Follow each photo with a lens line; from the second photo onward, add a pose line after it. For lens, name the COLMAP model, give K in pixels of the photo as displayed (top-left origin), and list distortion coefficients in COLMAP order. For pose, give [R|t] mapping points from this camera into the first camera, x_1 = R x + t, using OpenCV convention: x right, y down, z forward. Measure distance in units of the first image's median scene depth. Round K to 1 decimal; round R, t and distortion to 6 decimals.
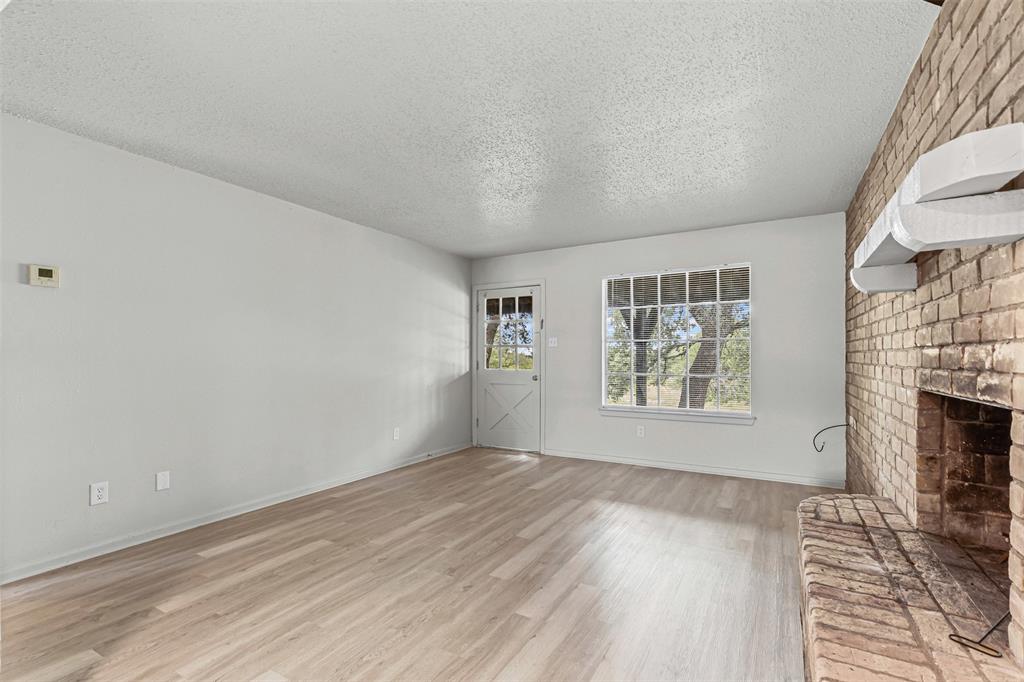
lens RADIAL K [[460.7, 0, 516.6], [0, 460.7, 346.1], [0, 0, 1]] dist [0.002260, -0.000315]
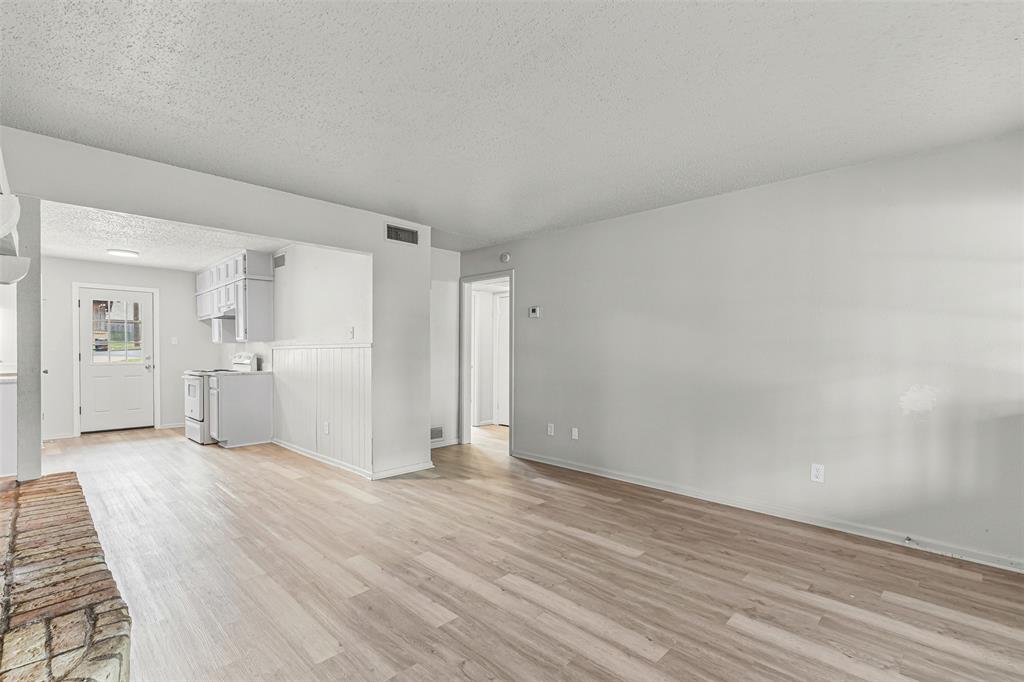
lens RADIAL K [[460.7, 0, 518.5], [0, 460.7, 350.0], [0, 0, 1]] dist [0.002260, -0.000315]
pose [[-0.236030, -0.001070, -0.971745, 0.765688], [0.014567, 0.999883, -0.004639, 0.015943], [0.971637, -0.015250, -0.235987, 1.170080]]
